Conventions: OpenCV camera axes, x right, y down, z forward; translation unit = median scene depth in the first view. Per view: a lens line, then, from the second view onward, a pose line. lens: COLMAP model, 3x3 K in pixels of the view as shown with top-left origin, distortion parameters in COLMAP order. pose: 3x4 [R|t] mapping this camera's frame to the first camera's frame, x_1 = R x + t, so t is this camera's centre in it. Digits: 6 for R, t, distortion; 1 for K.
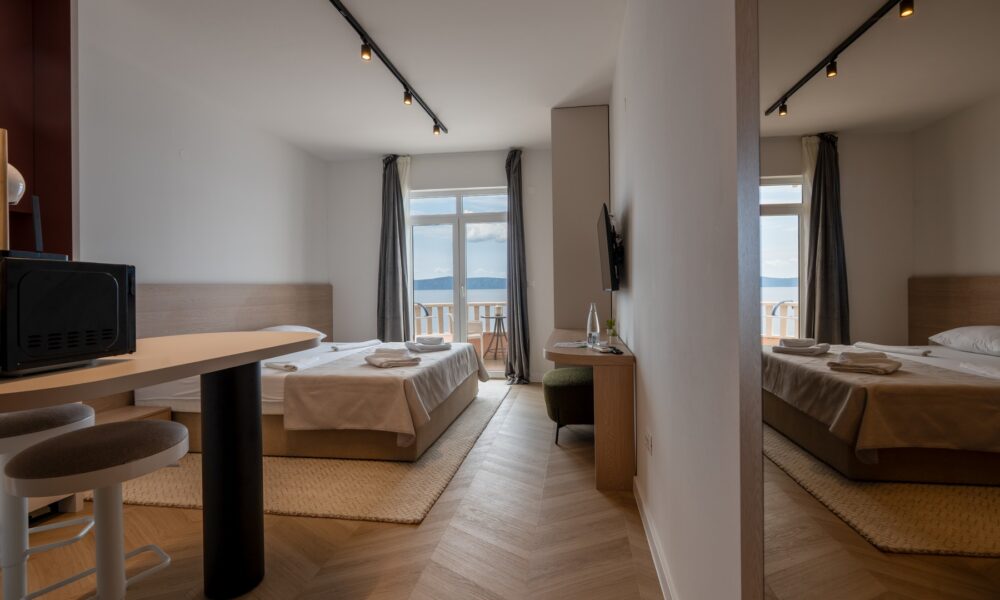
lens RADIAL K [[449.2, 0, 508.6], [0, 449.2, 278.8], [0, 0, 1]] dist [-0.001189, 0.000012]
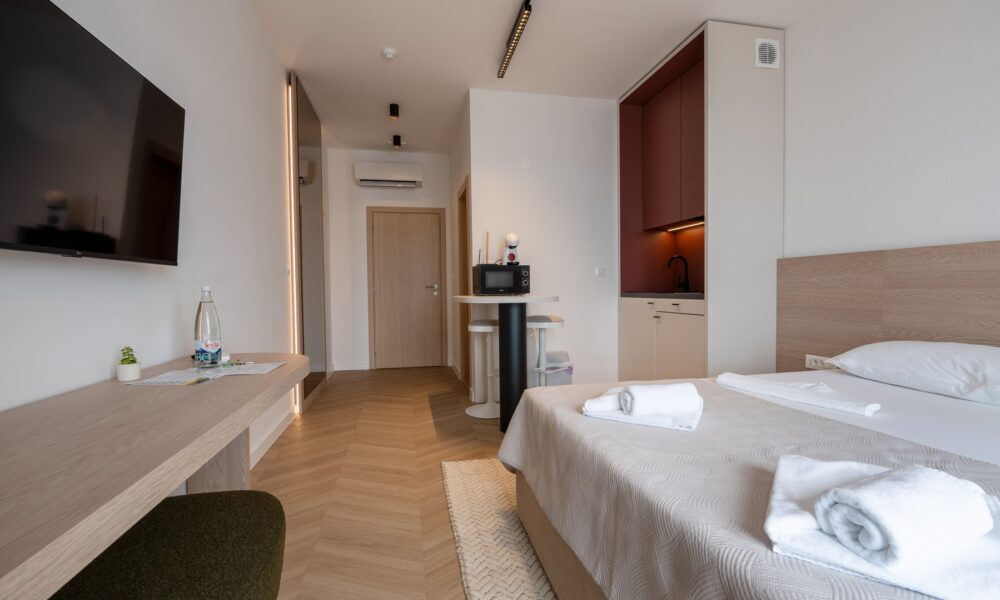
lens RADIAL K [[436.5, 0, 500.0], [0, 436.5, 300.0], [0, 0, 1]] dist [-0.003595, 0.000040]
pose [[-0.932437, 0.034357, -0.359695, 0.023254], [0.031752, 0.999409, 0.013152, 0.040215], [0.359935, 0.000842, -0.932977, 0.874975]]
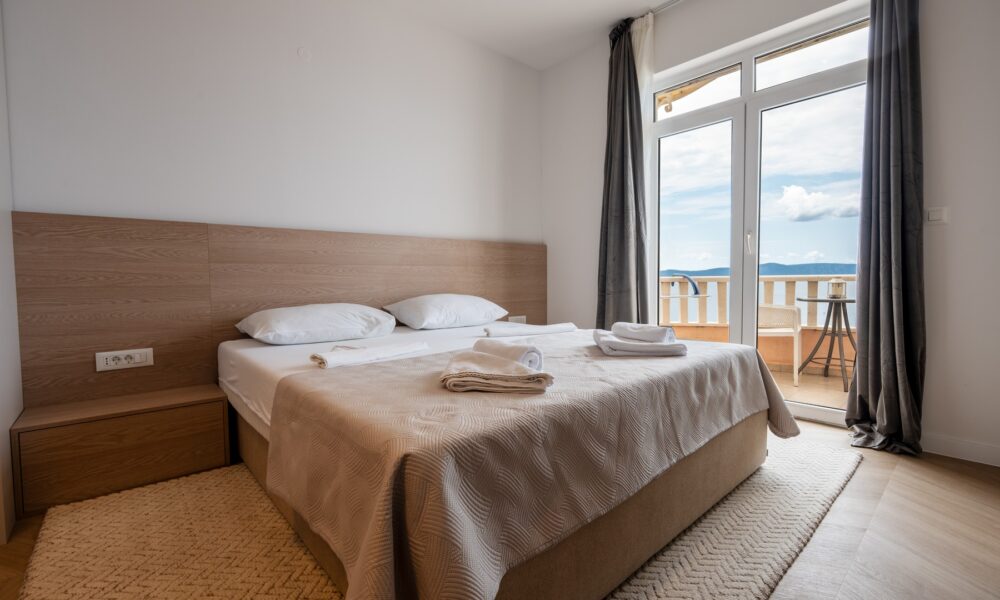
lens RADIAL K [[436.5, 0, 500.0], [0, 436.5, 300.0], [0, 0, 1]] dist [-0.003595, 0.000040]
pose [[0.772754, 0.035810, -0.633694, -0.003815], [0.011220, 0.997480, 0.070049, 0.056646], [0.634606, -0.061241, 0.770406, 0.445262]]
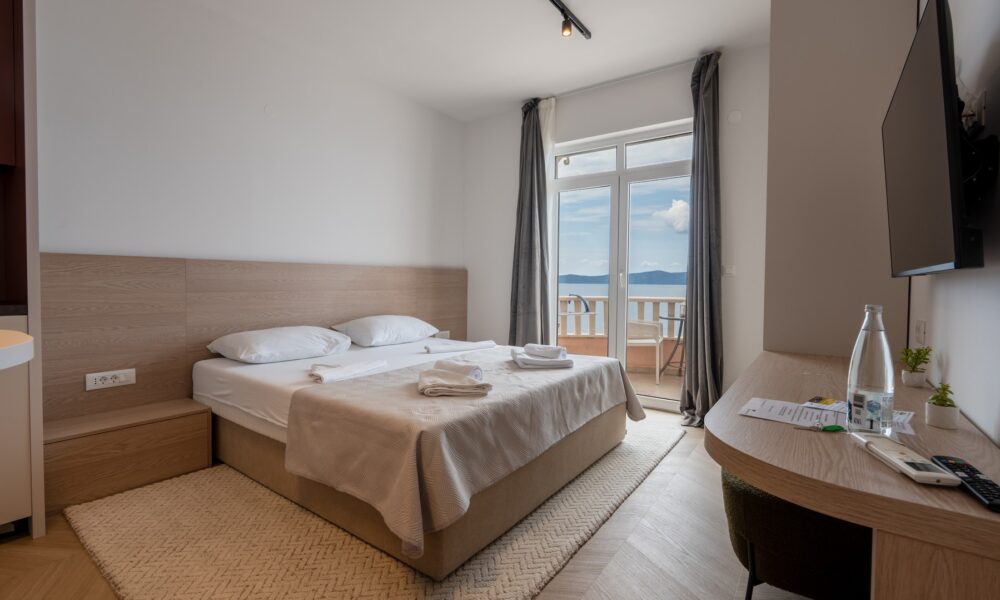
lens RADIAL K [[443.9, 0, 500.6], [0, 443.9, 292.0], [0, 0, 1]] dist [-0.003103, -0.000014]
pose [[0.889704, 0.033817, -0.455283, 0.048334], [-0.014101, 0.998813, 0.046634, 0.017202], [0.456320, -0.035071, 0.889125, 0.310473]]
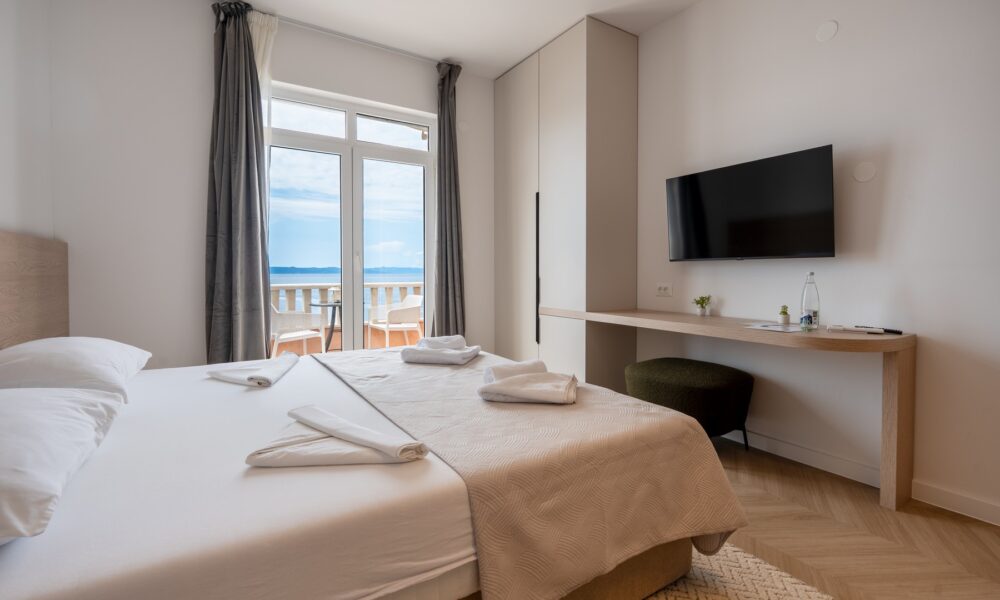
lens RADIAL K [[445.0, 0, 492.5], [0, 445.0, 281.5], [0, 0, 1]] dist [-0.000266, -0.000091]
pose [[0.756477, 0.001599, 0.654018, -0.393999], [-0.023342, 0.999426, 0.024554, 0.034463], [-0.653603, -0.033841, 0.756080, 0.420425]]
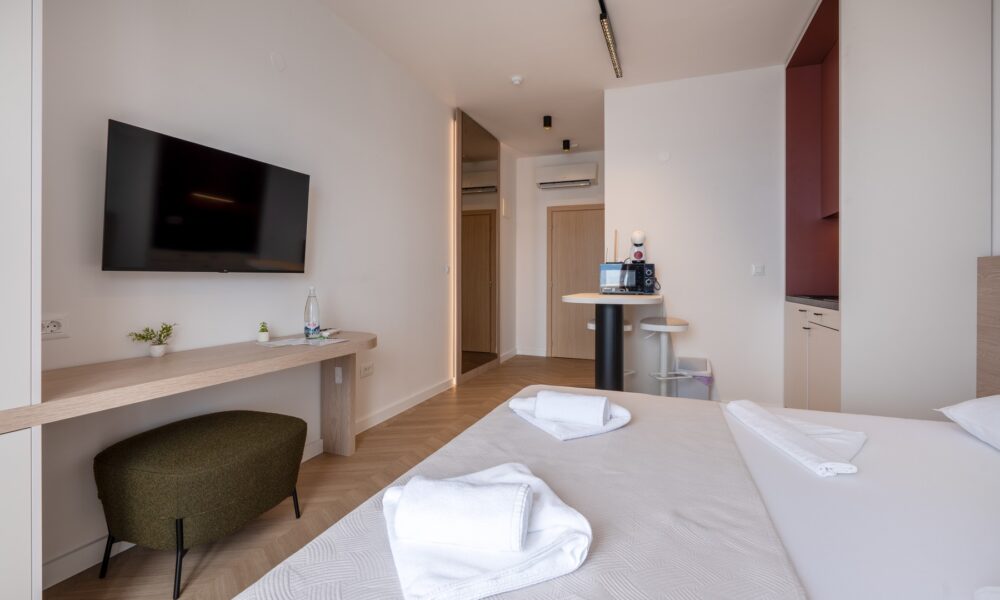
lens RADIAL K [[449.2, 0, 508.6], [0, 449.2, 278.8], [0, 0, 1]] dist [-0.001189, 0.000012]
pose [[-0.980953, 0.008354, 0.194064, -0.186780], [0.004626, 0.999796, -0.019658, 0.030780], [-0.194189, -0.018386, -0.980792, 0.952185]]
